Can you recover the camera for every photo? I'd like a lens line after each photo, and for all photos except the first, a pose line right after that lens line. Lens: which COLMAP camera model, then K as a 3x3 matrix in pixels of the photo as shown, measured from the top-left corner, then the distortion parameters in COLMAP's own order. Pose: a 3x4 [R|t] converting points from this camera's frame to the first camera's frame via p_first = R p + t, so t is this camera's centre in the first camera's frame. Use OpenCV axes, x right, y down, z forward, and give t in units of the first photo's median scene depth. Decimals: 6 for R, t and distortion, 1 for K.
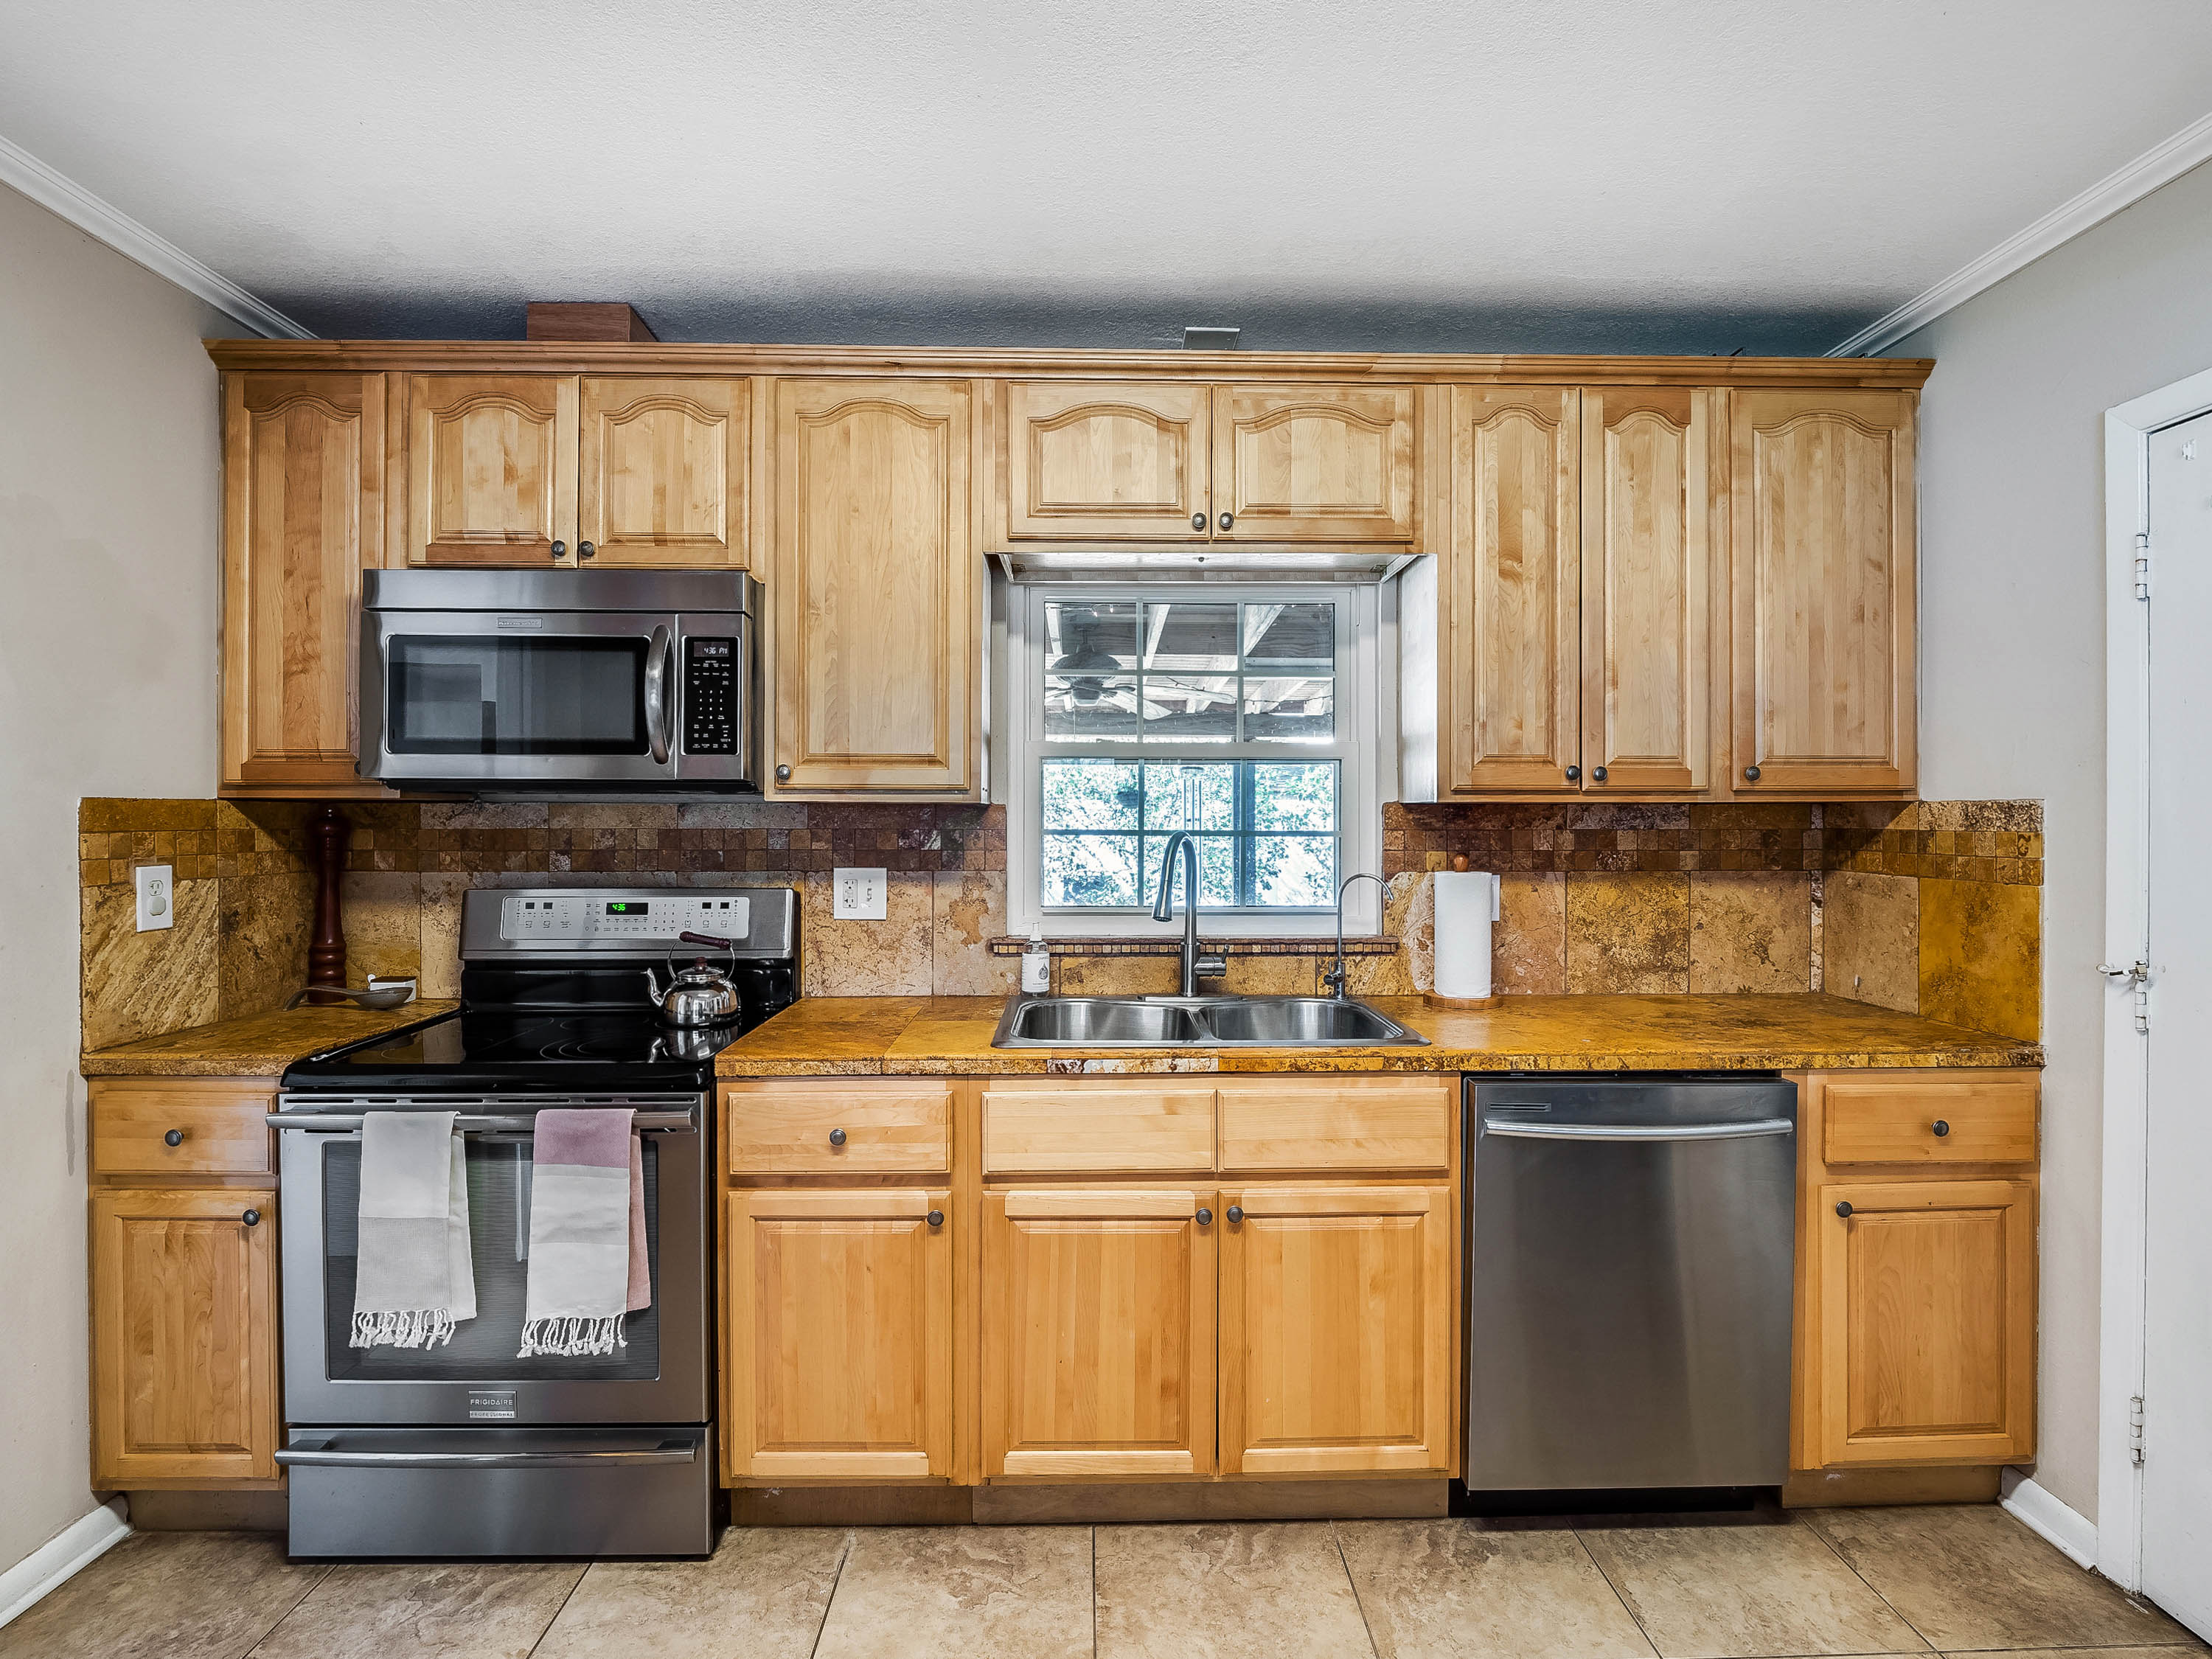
lens RADIAL K [[1082.0, 0, 1113.9], [0, 1082.0, 812.7], [0, 0, 1]] dist [-0.007248, -0.004596]
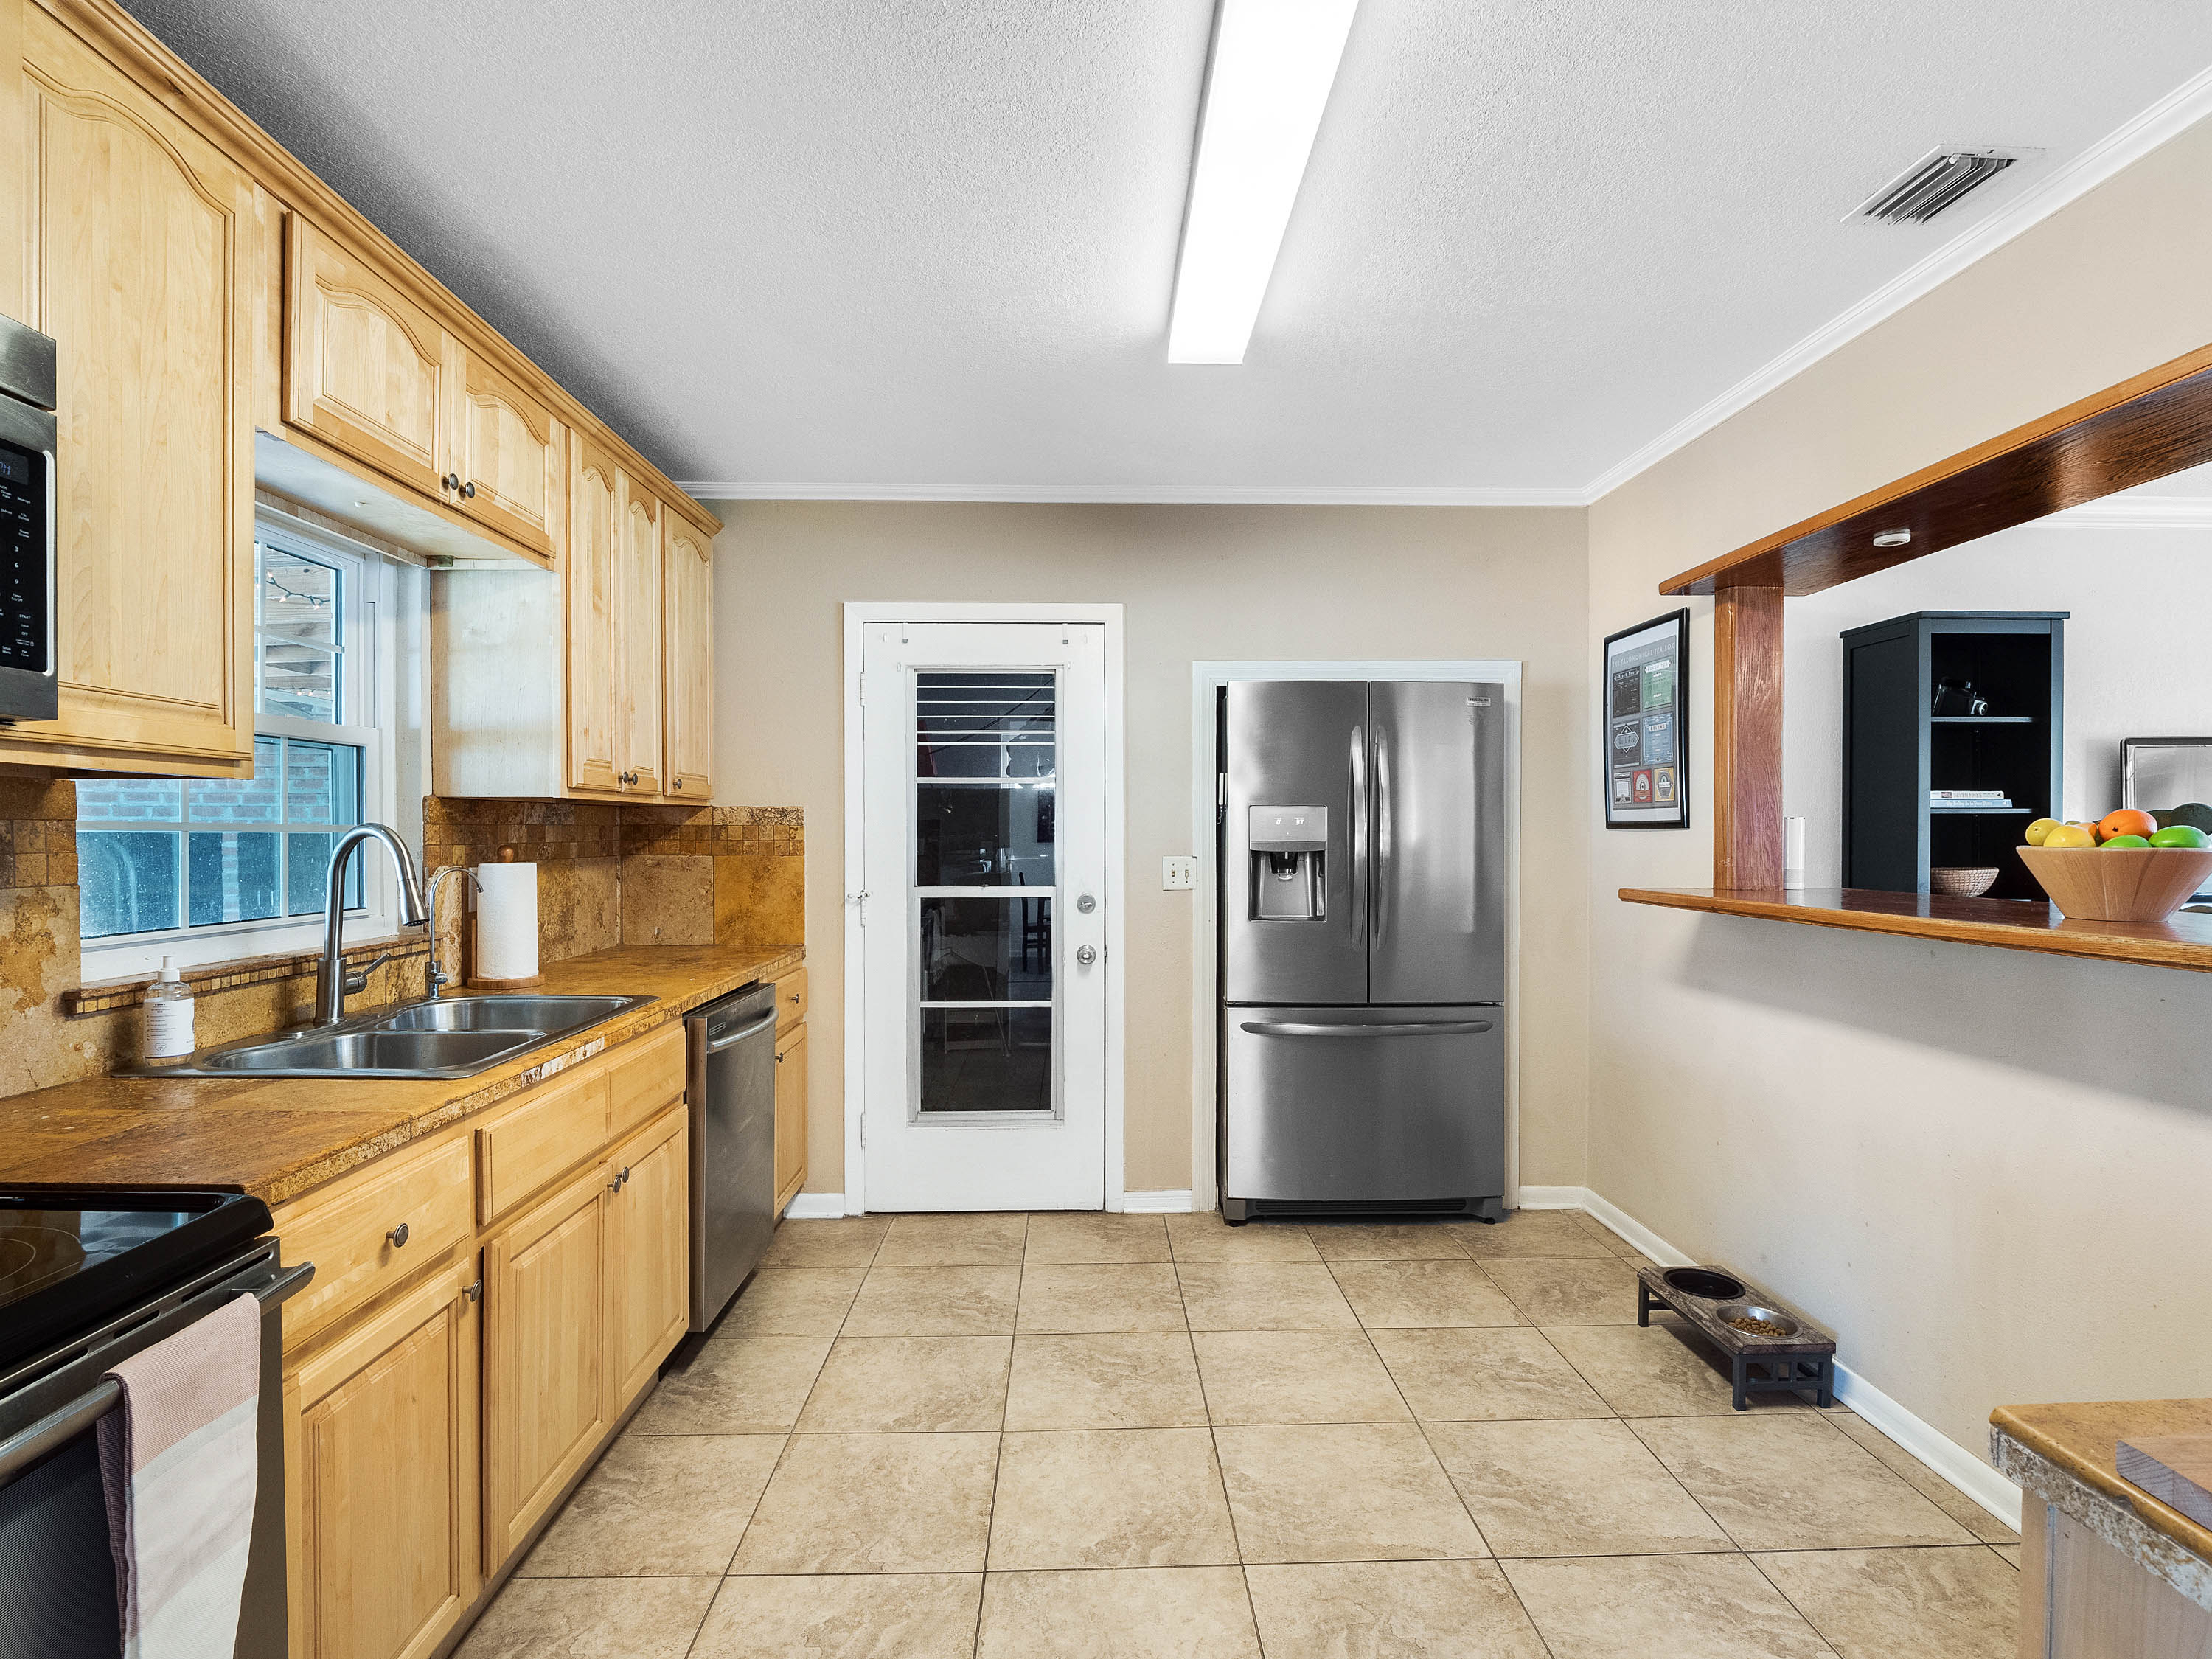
lens RADIAL K [[1082.0, 0, 1108.0], [0, 1082.0, 838.1], [0, 0, 1]] dist [-0.007248, -0.004596]
pose [[0.007402, -0.008233, 0.999939, -0.815717], [-0.005774, 0.999949, 0.008276, 0.019299], [-0.999956, -0.005835, 0.007354, 0.433522]]
